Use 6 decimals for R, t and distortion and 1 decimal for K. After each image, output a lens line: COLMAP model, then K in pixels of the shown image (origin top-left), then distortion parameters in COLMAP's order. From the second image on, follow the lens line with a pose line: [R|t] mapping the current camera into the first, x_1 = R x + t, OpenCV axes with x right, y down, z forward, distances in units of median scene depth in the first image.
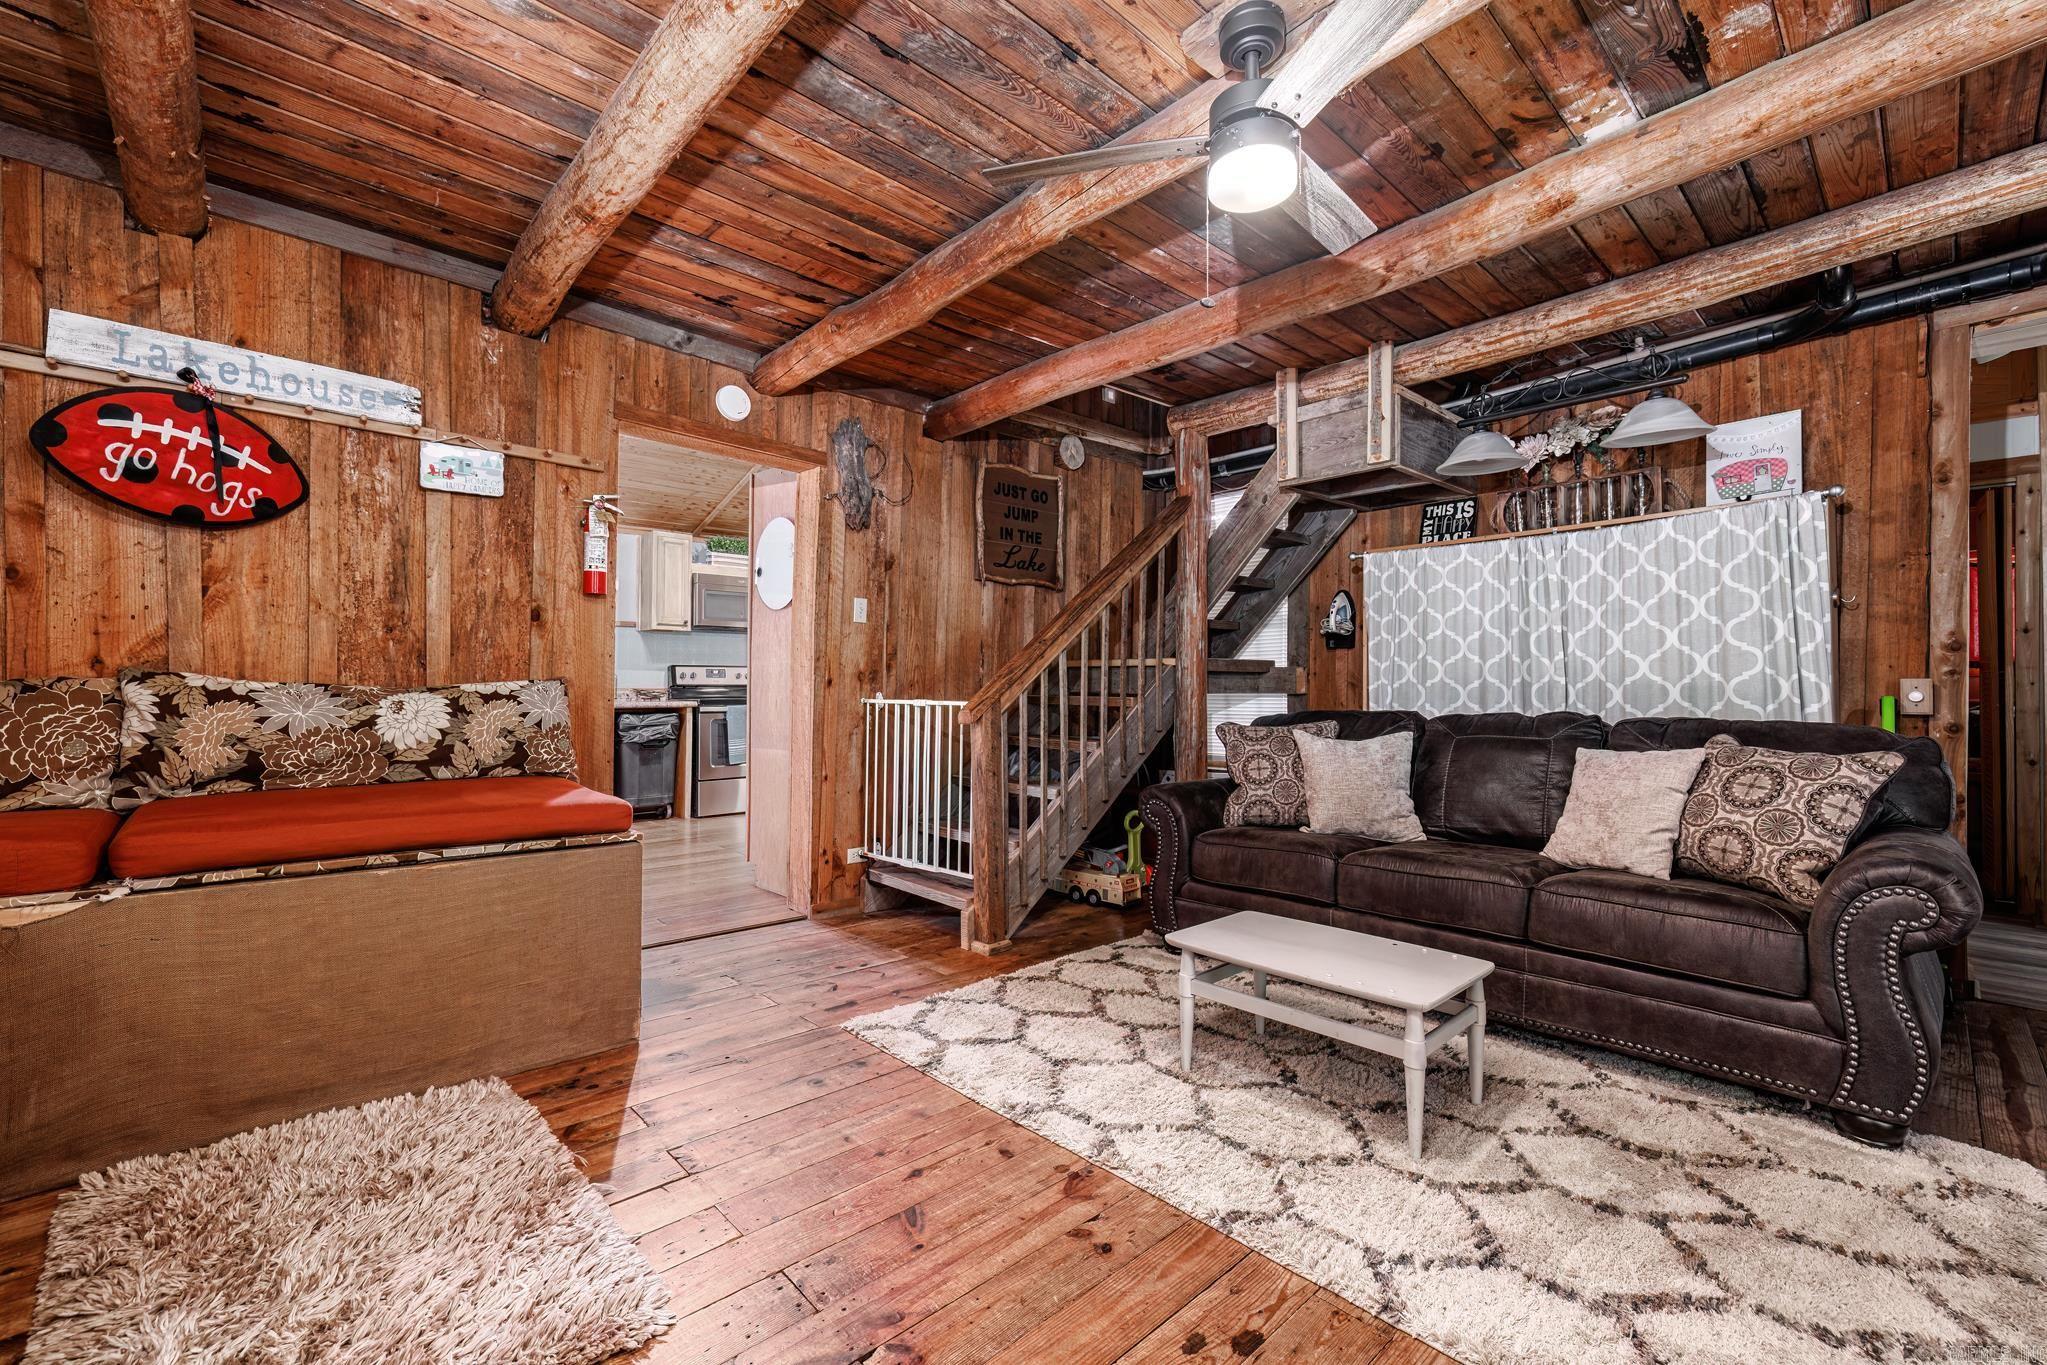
lens RADIAL K [[861.8, 0, 1017.9], [0, 861.8, 677.4], [0, 0, 1]] dist [0.000514, -0.000097]
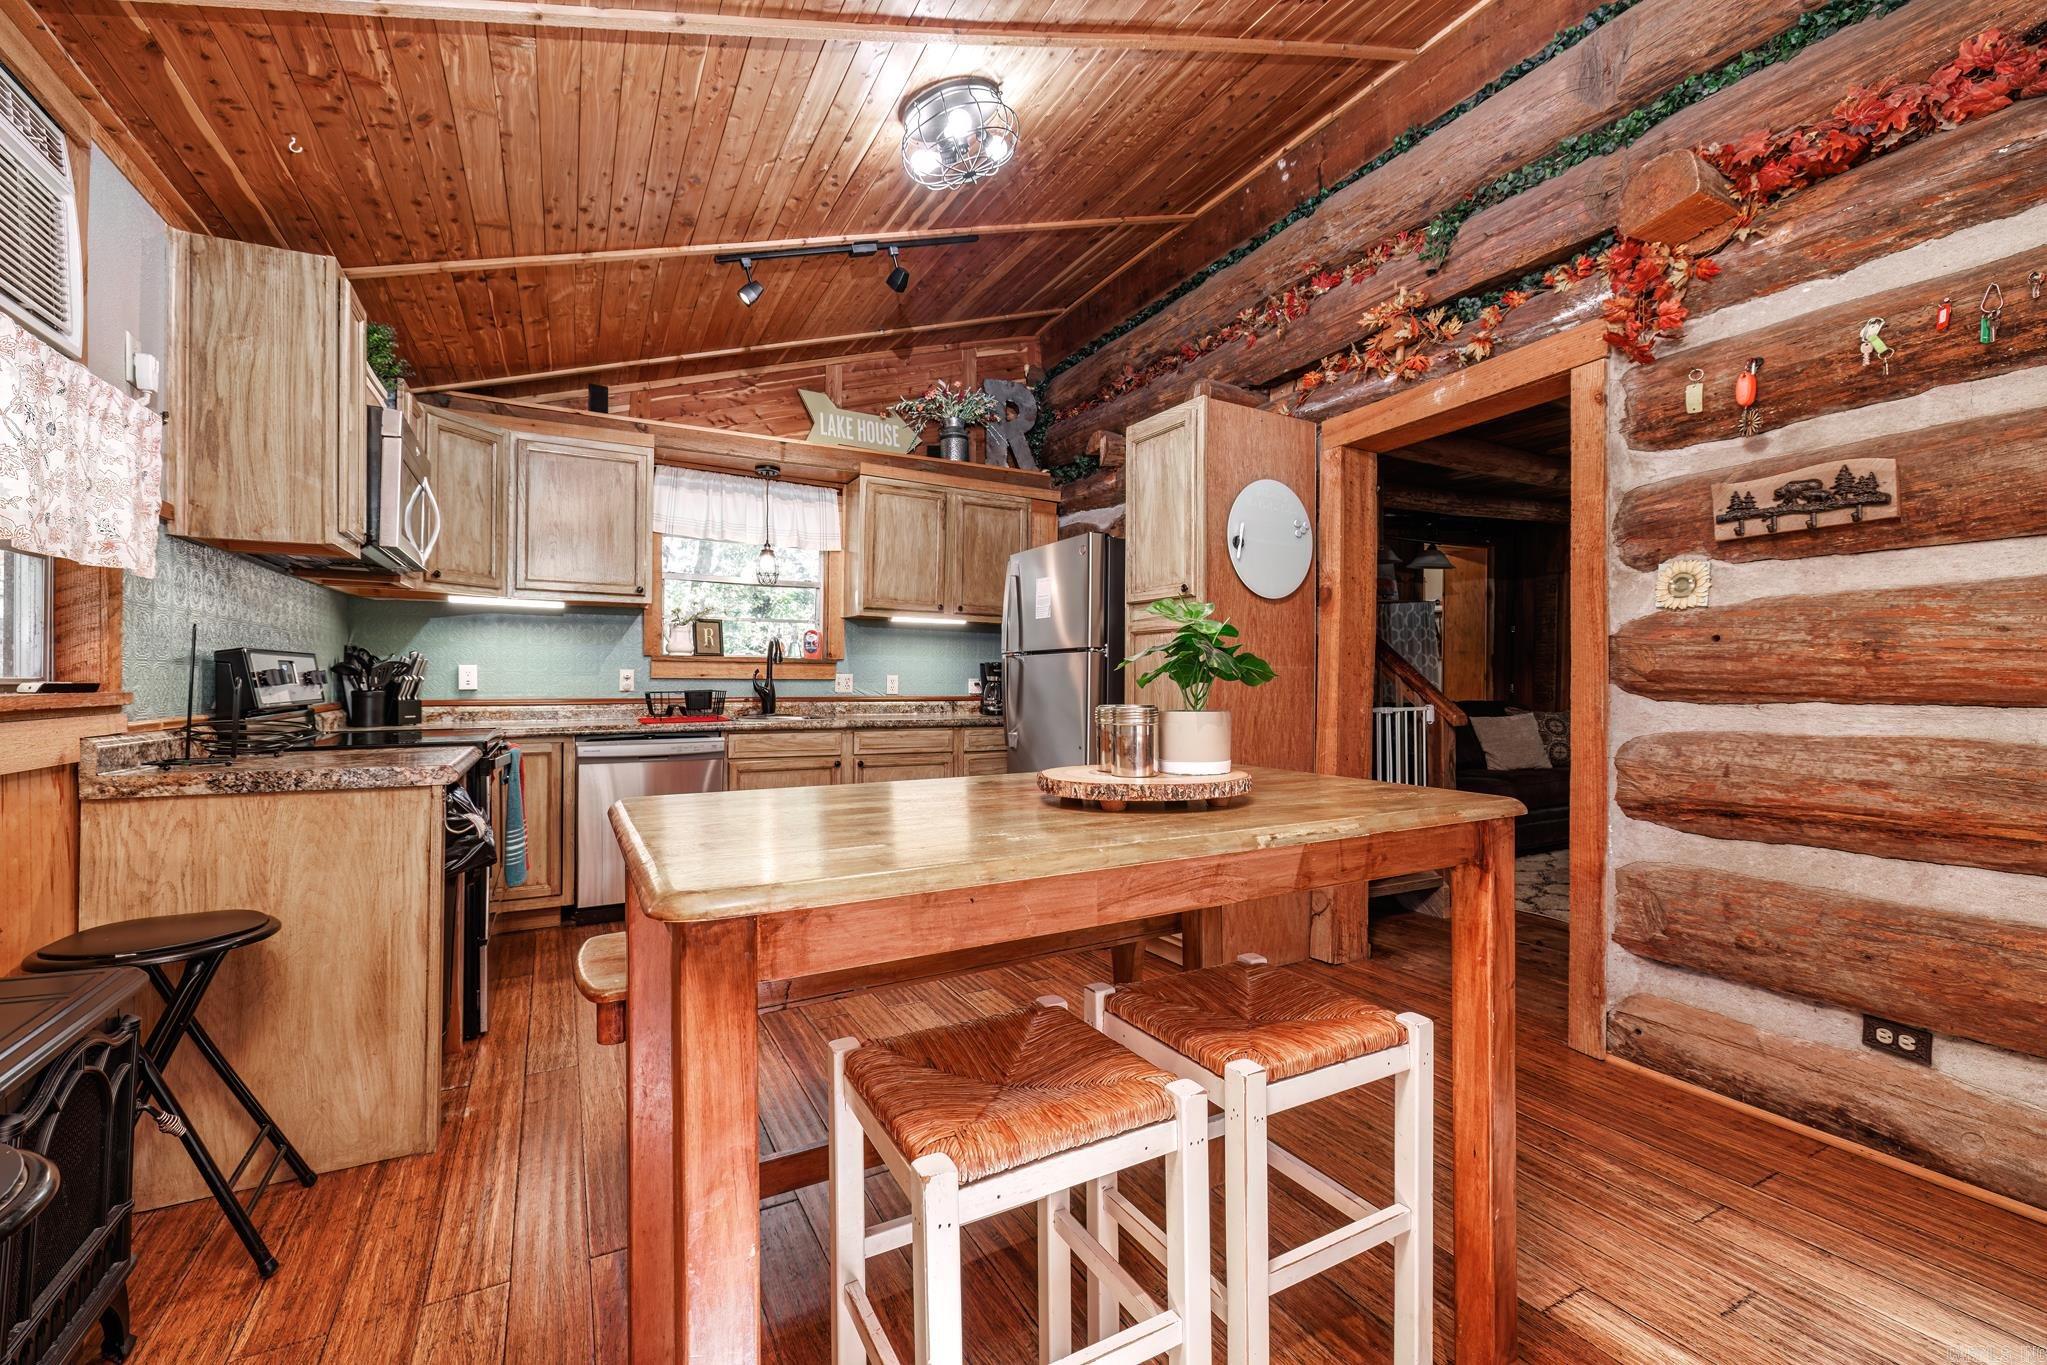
lens RADIAL K [[861.8, 0, 1017.9], [0, 861.8, 677.4], [0, 0, 1]] dist [0.000514, -0.000097]
pose [[0.250451, -0.003326, 0.968124, -1.633458], [-0.007534, 0.999957, 0.005385, -0.017719], [-0.968100, -0.008642, 0.250415, 1.537702]]
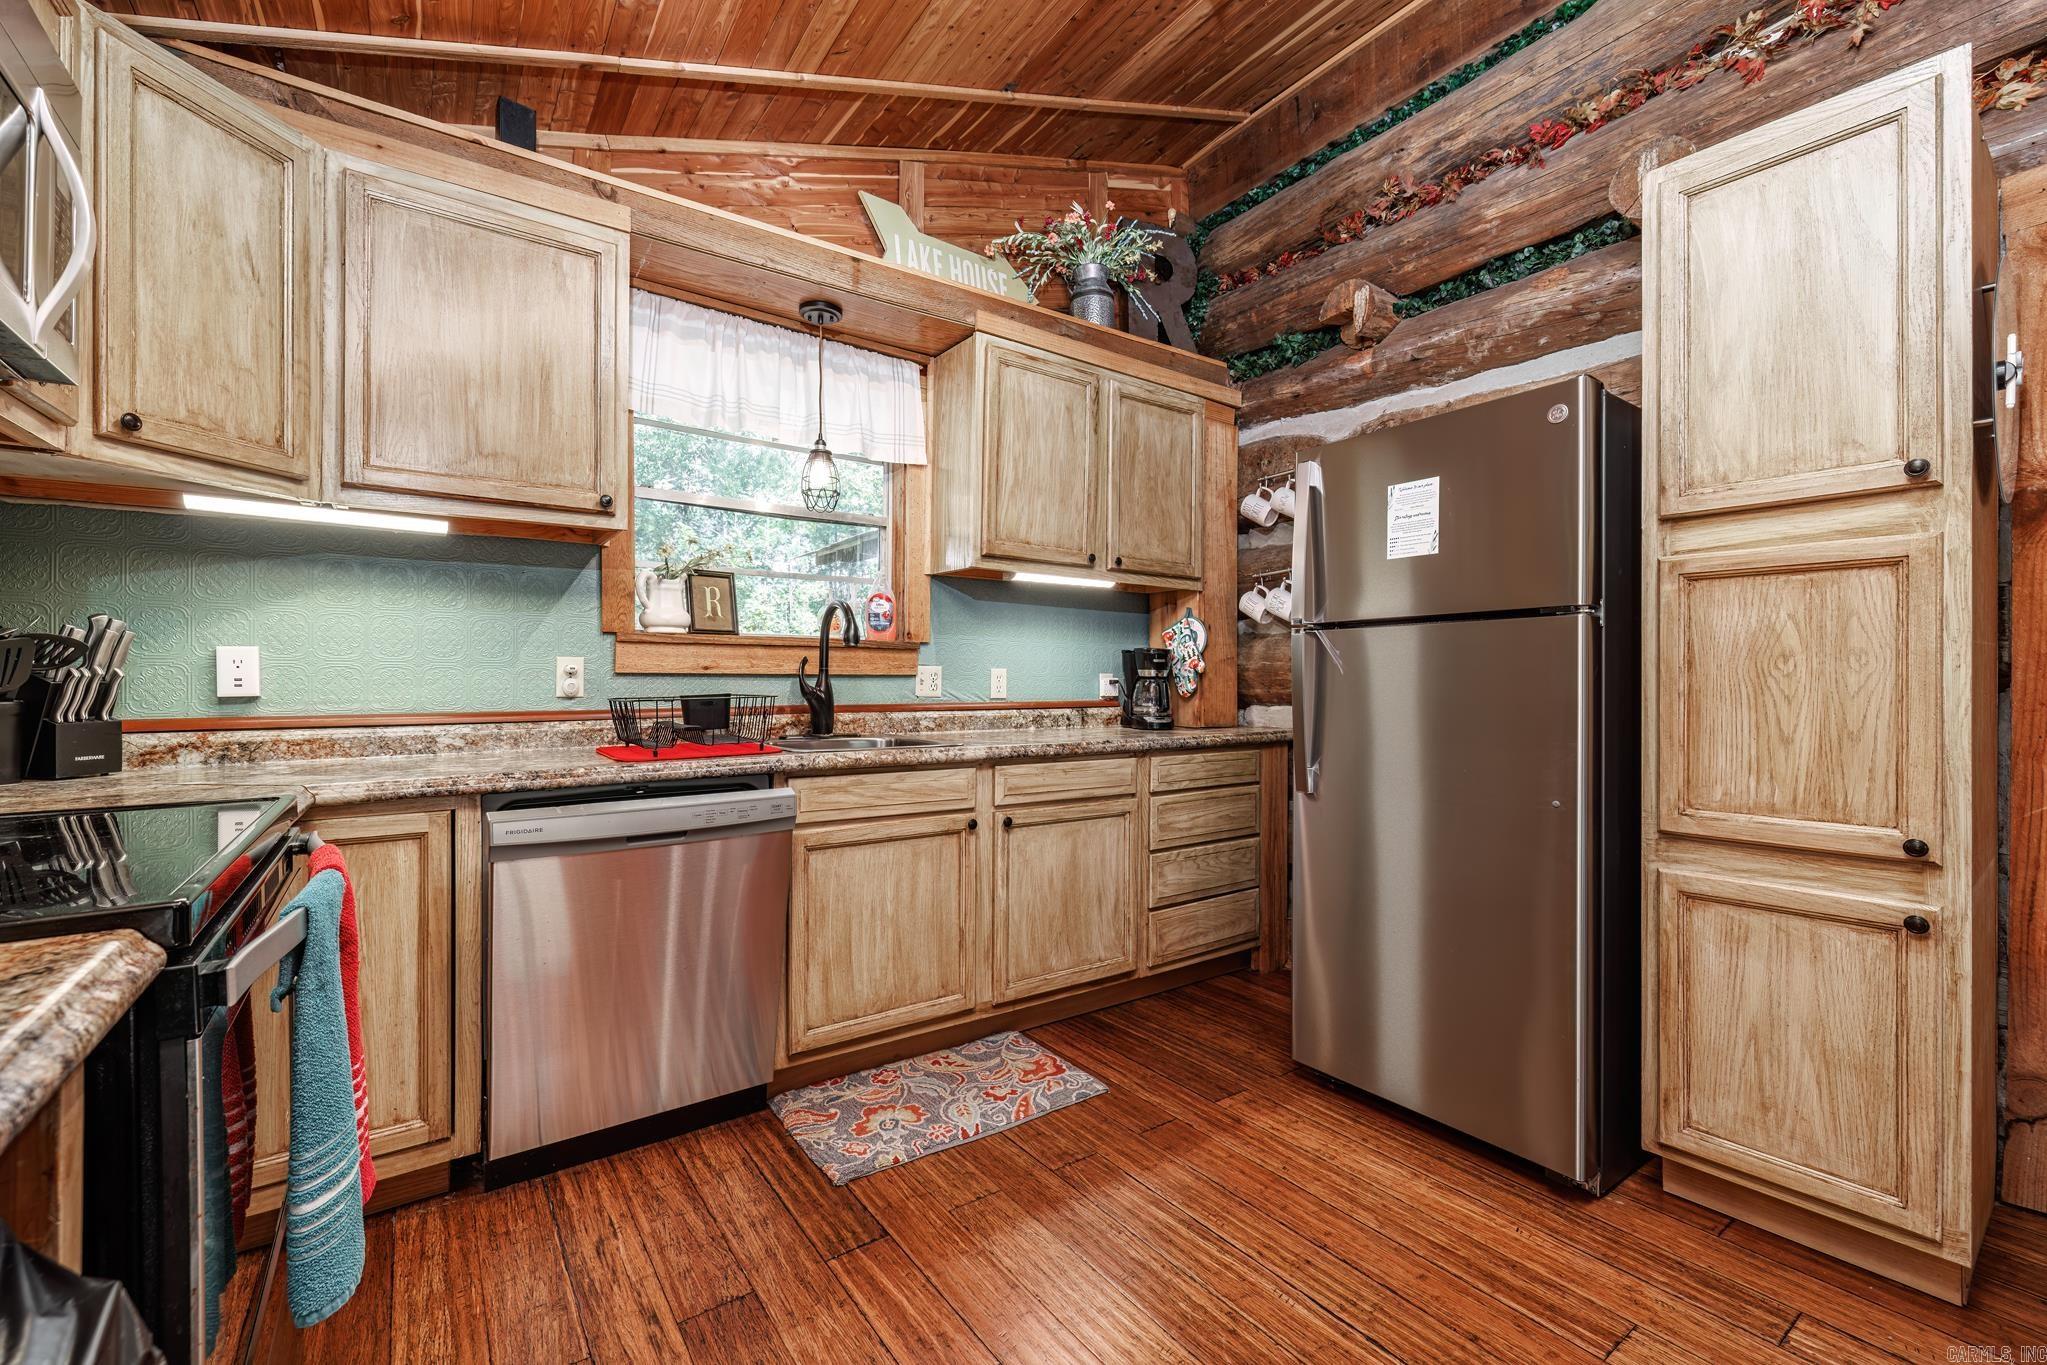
lens RADIAL K [[853.5, 0, 1015.7], [0, 853.5, 681.4], [0, 0, 1]] dist [0.000028, 0.000143]
pose [[0.128735, -0.009527, 0.991633, -1.074483], [-0.004381, 0.999939, 0.010176, -0.004989], [-0.991669, -0.005654, 0.128685, 2.073026]]
